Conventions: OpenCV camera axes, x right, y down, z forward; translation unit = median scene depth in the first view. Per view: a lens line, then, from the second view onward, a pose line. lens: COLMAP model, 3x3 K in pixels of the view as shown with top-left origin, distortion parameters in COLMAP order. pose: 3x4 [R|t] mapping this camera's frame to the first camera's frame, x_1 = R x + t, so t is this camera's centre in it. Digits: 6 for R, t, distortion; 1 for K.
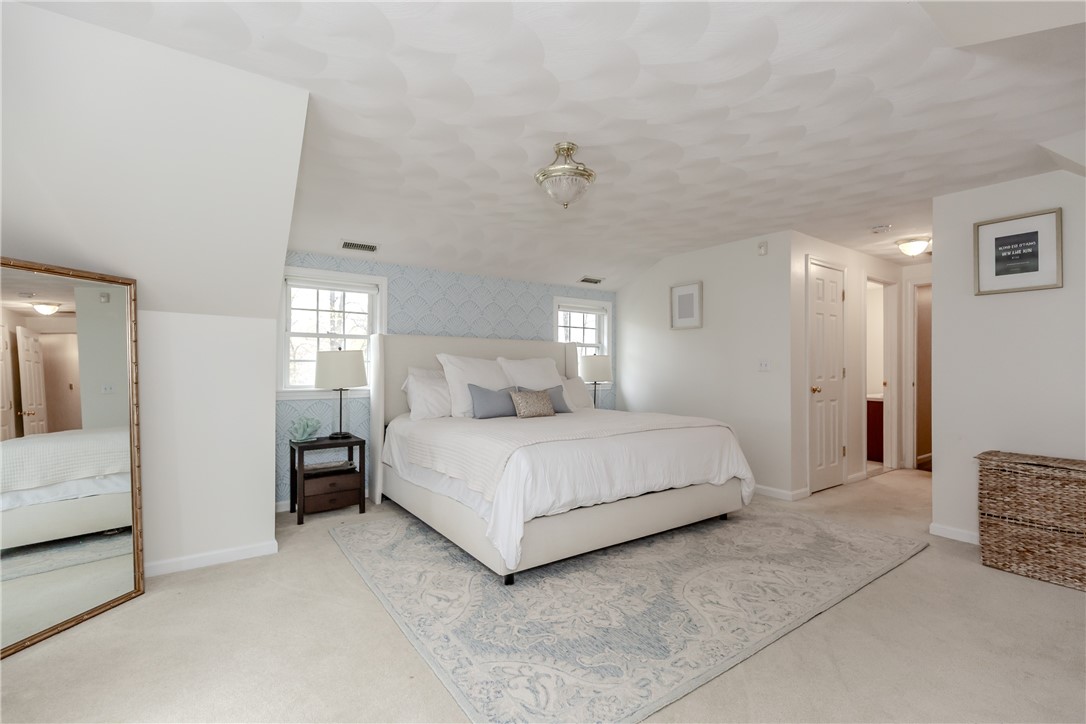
lens RADIAL K [[485.7, 0, 544.5], [0, 485.7, 354.3], [0, 0, 1]] dist [0.003548, -0.000408]
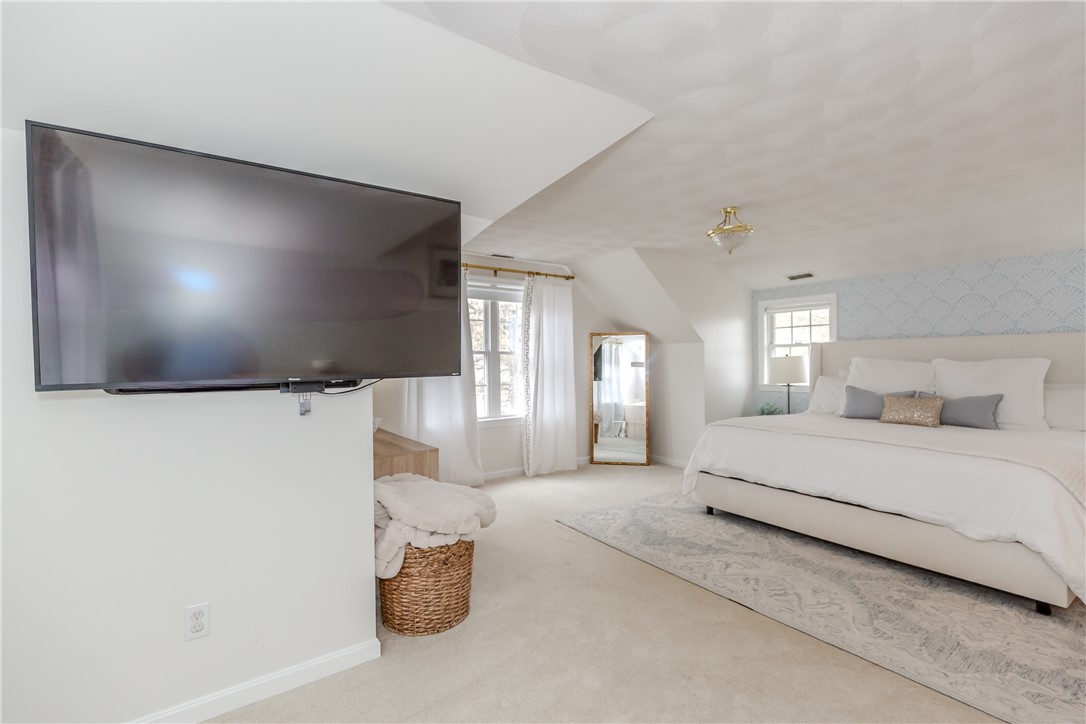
lens RADIAL K [[484.4, 0, 547.6], [0, 484.4, 362.0], [0, 0, 1]] dist [0.003105, -0.000347]
pose [[-0.004768, -0.004009, -0.999981, 1.184855], [0.035493, 0.999361, -0.004175, -0.014324], [0.999359, -0.035512, -0.004623, 0.420543]]
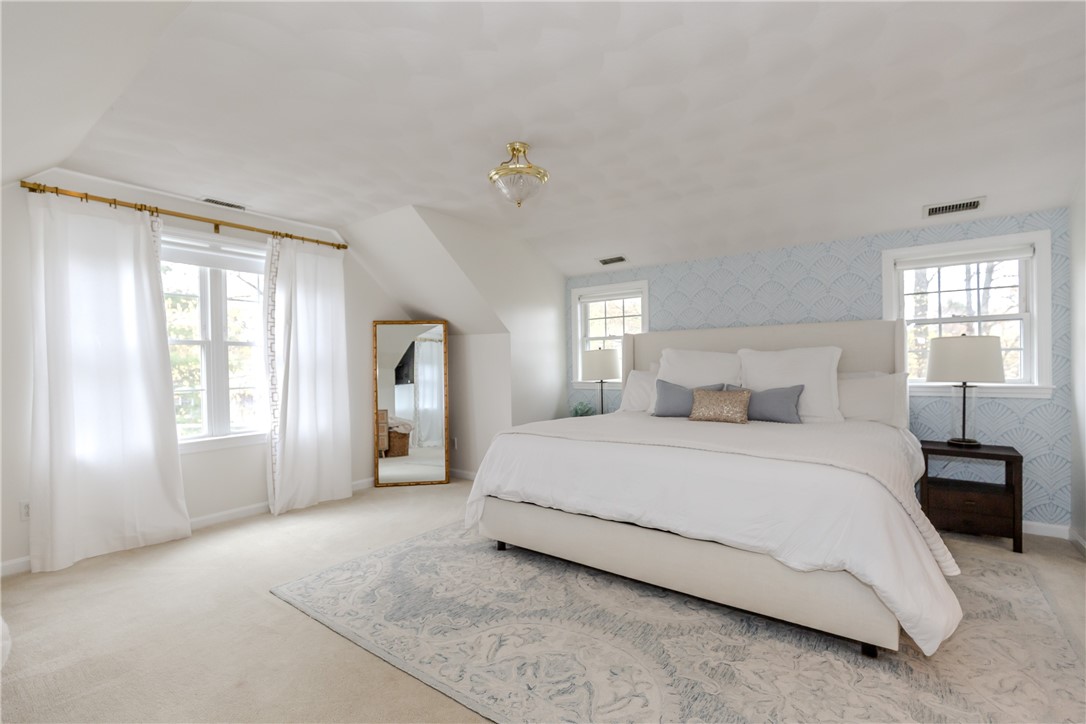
lens RADIAL K [[484.4, 0, 547.6], [0, 484.4, 362.0], [0, 0, 1]] dist [0.003105, -0.000347]
pose [[0.307873, -0.013991, -0.951325, 0.879894], [0.042685, 0.999088, -0.000879, 0.021171], [0.950470, -0.040337, 0.308189, 0.622996]]
